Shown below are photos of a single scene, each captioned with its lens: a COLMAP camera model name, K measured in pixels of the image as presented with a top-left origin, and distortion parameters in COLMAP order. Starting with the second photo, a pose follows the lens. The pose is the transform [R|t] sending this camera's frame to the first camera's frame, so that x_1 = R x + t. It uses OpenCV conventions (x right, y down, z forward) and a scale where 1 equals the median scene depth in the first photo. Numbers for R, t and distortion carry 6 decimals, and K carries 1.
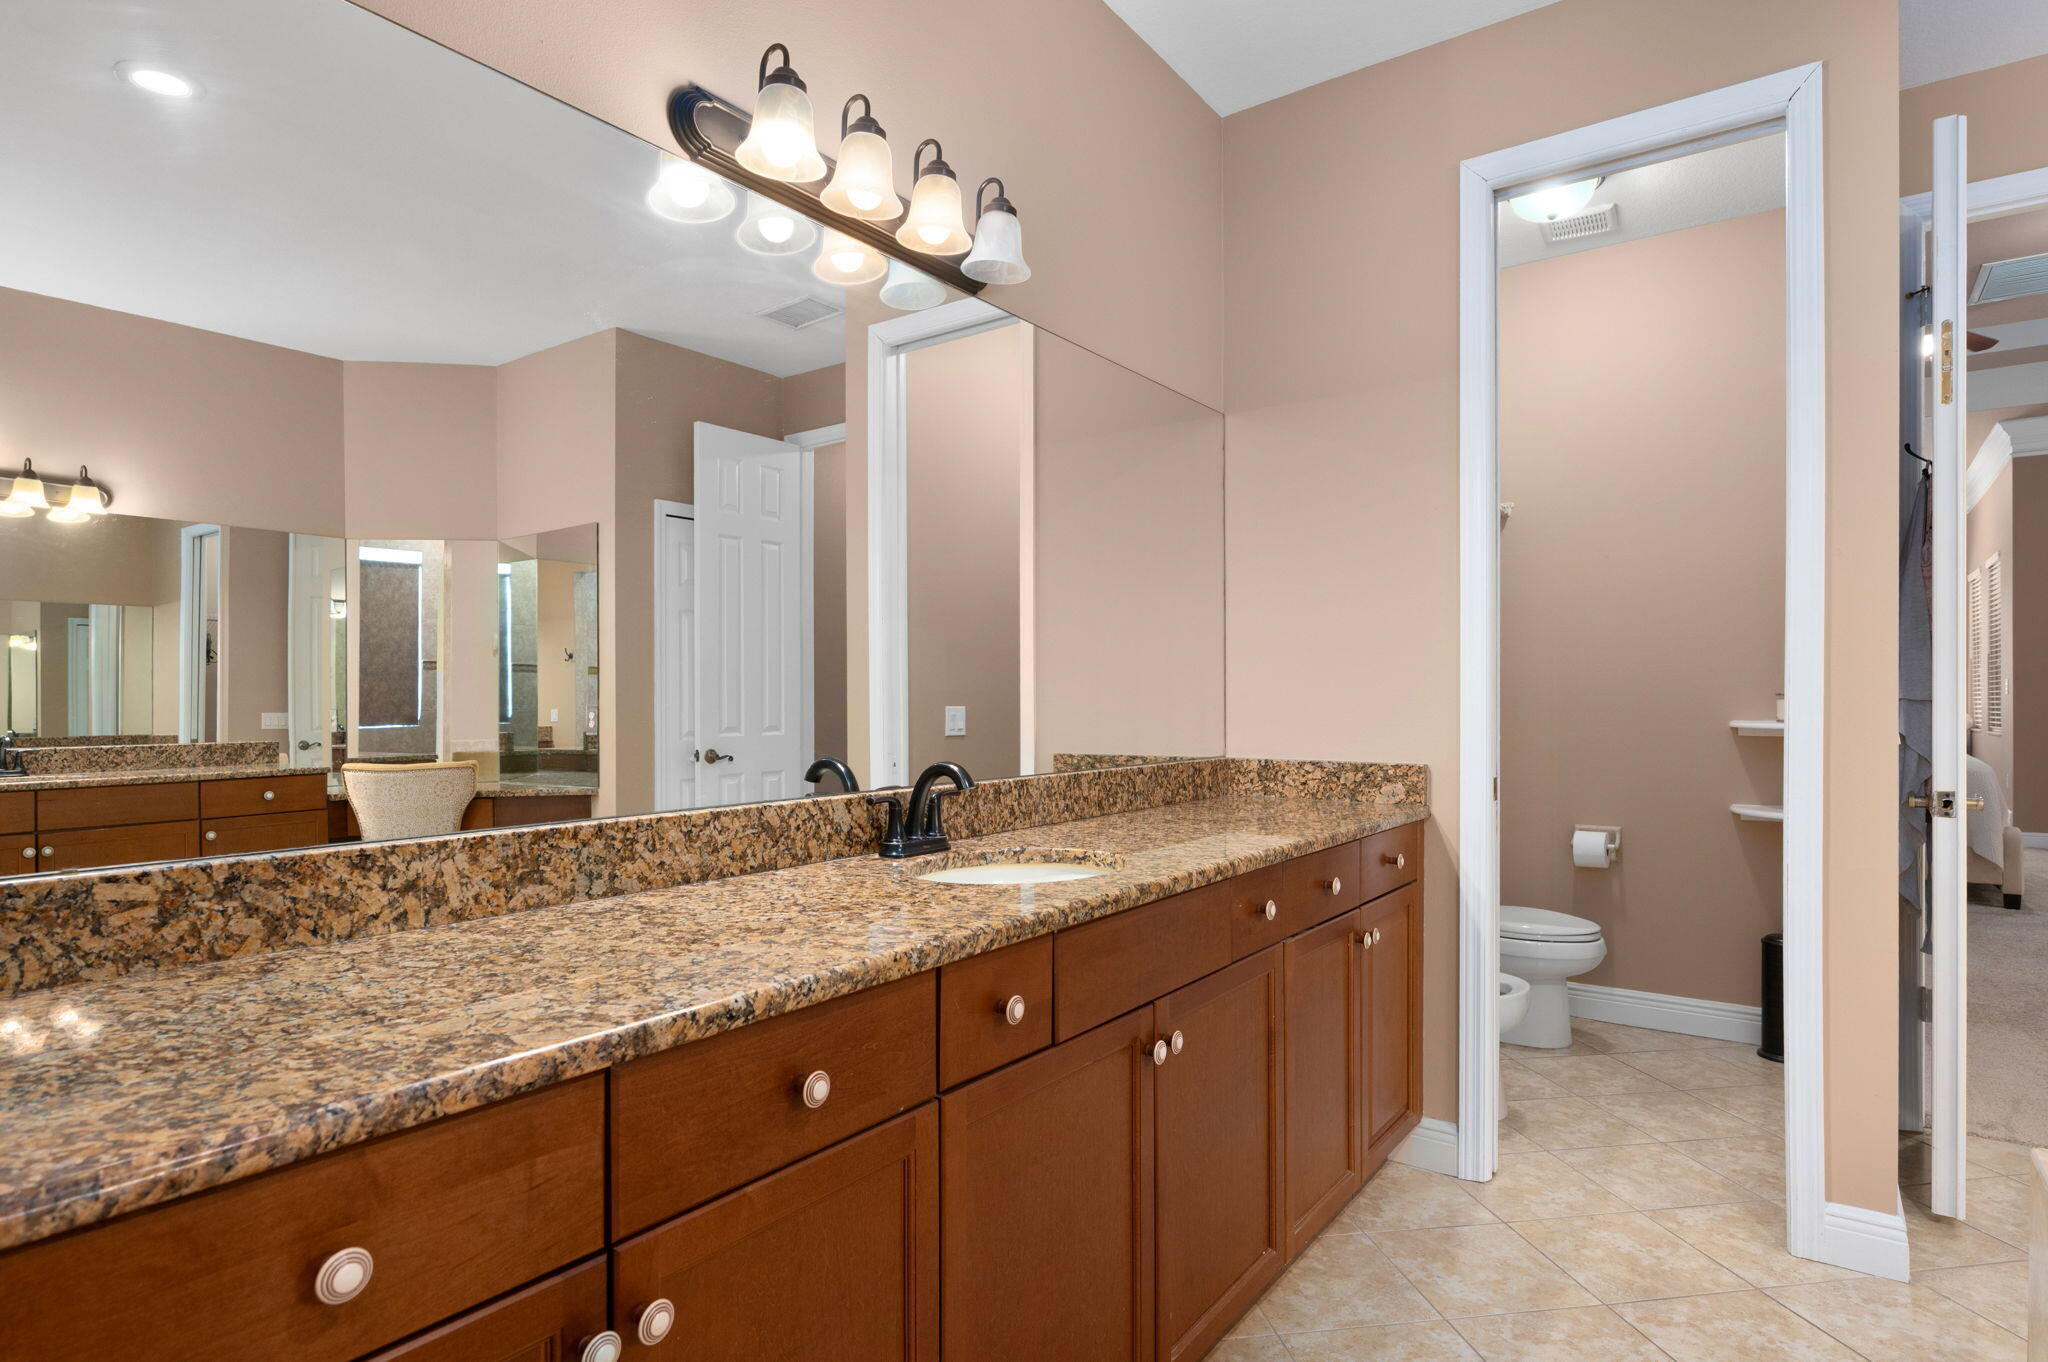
lens RADIAL K [[1161.9, 0, 1024.0], [0, 1161.9, 681.0], [0, 0, 1]] dist [0.002571, -0.000353]
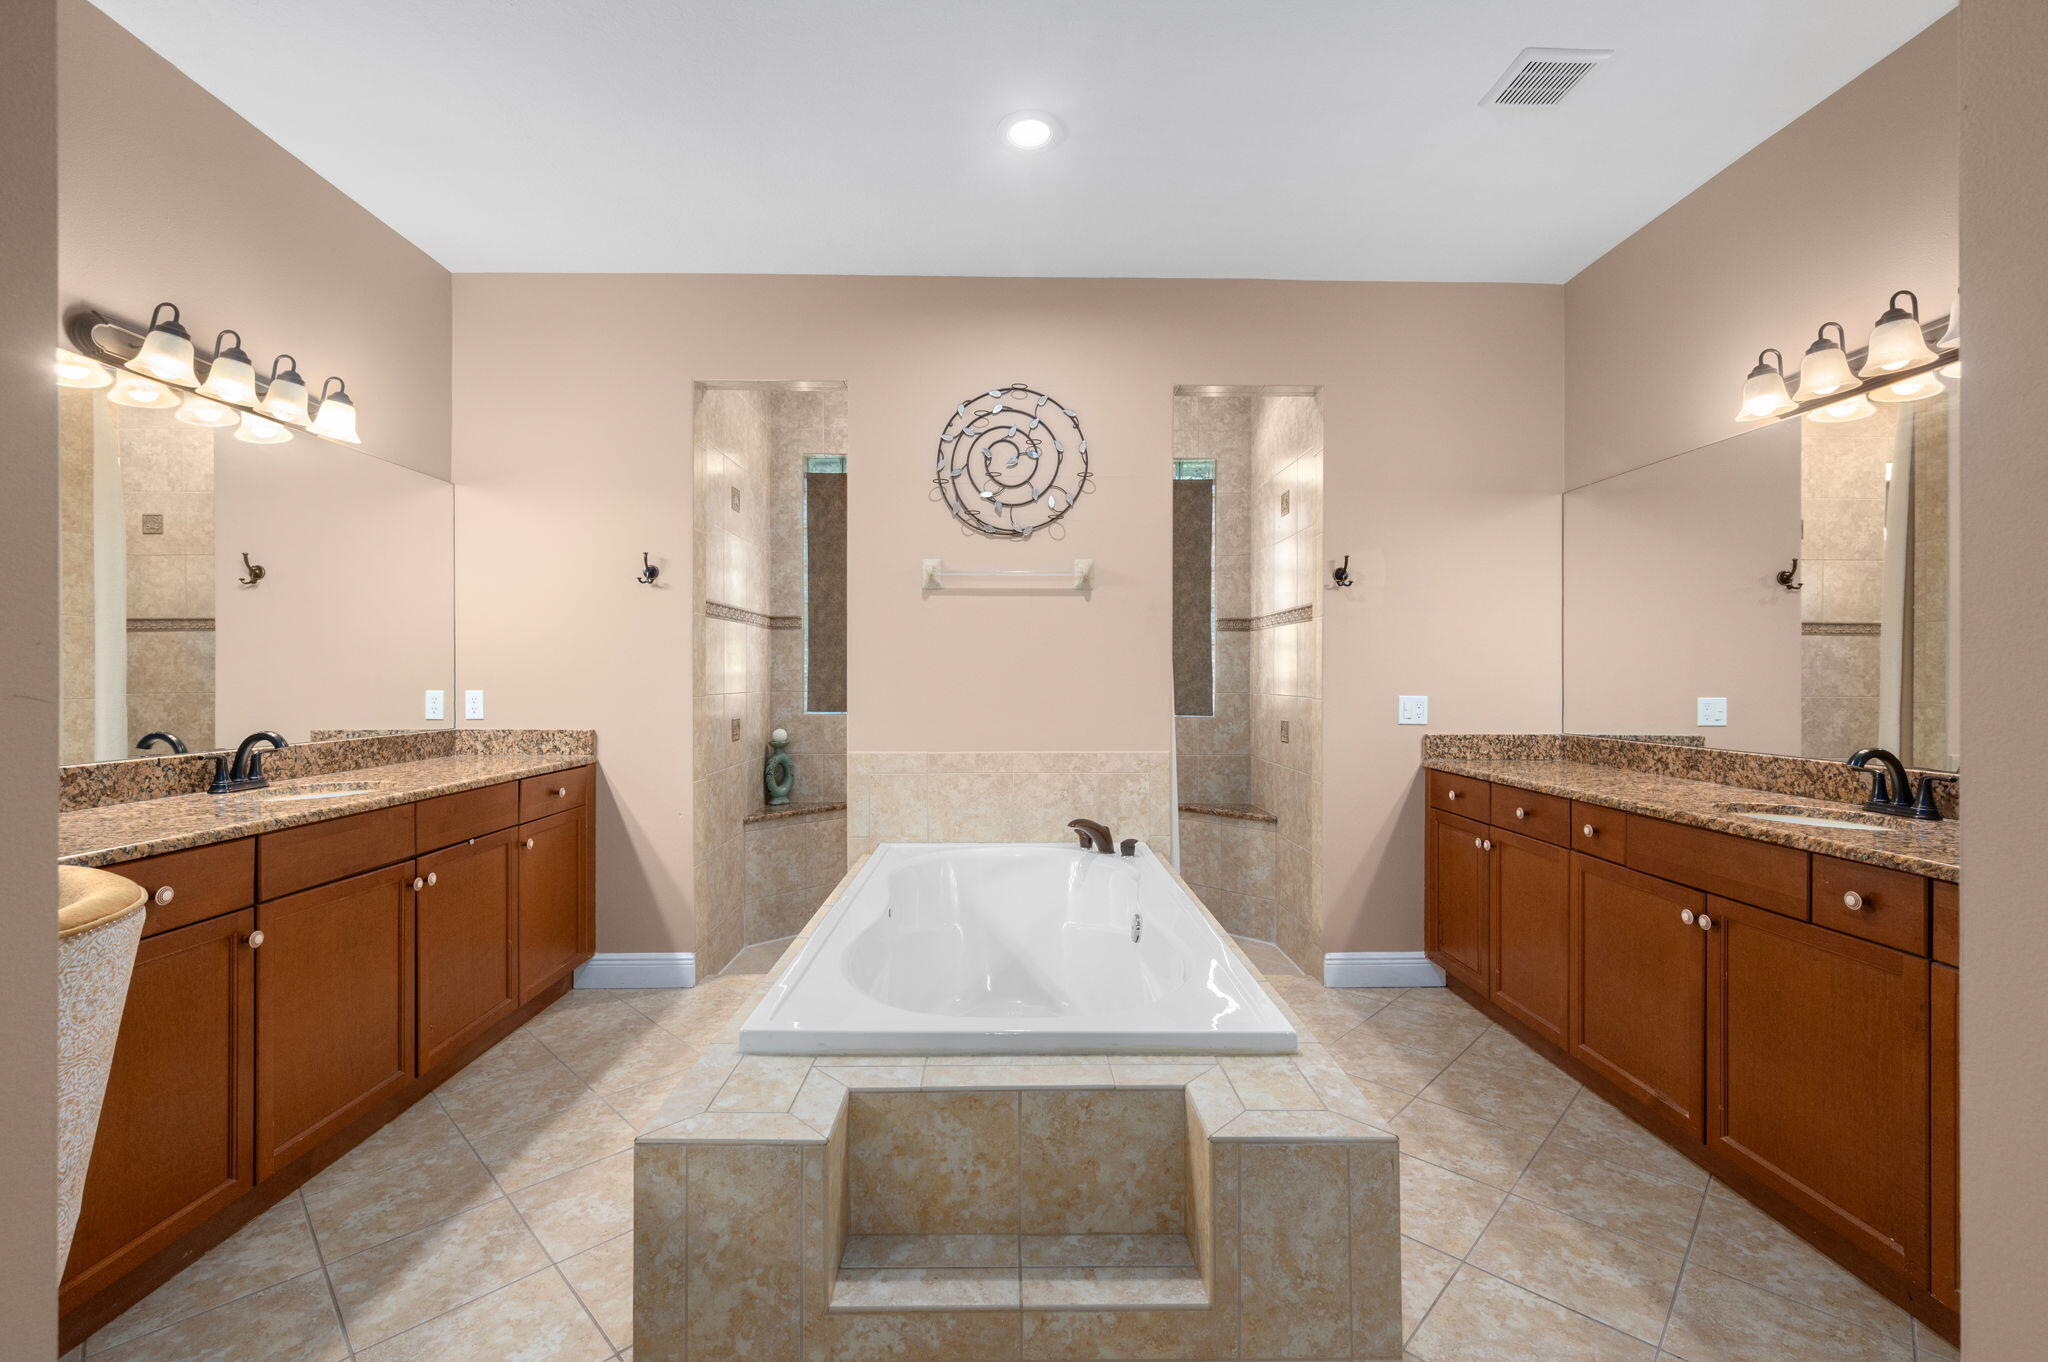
lens RADIAL K [[814.4, 0, 1024.0], [0, 814.4, 681.0], [0, 0, 1]] dist [-0.000909, -0.000101]
pose [[-0.812657, 0.000373, -0.582743, 1.707501], [0.003163, 0.999988, -0.003770, -0.013890], [0.582734, -0.004907, -0.812648, 1.530440]]
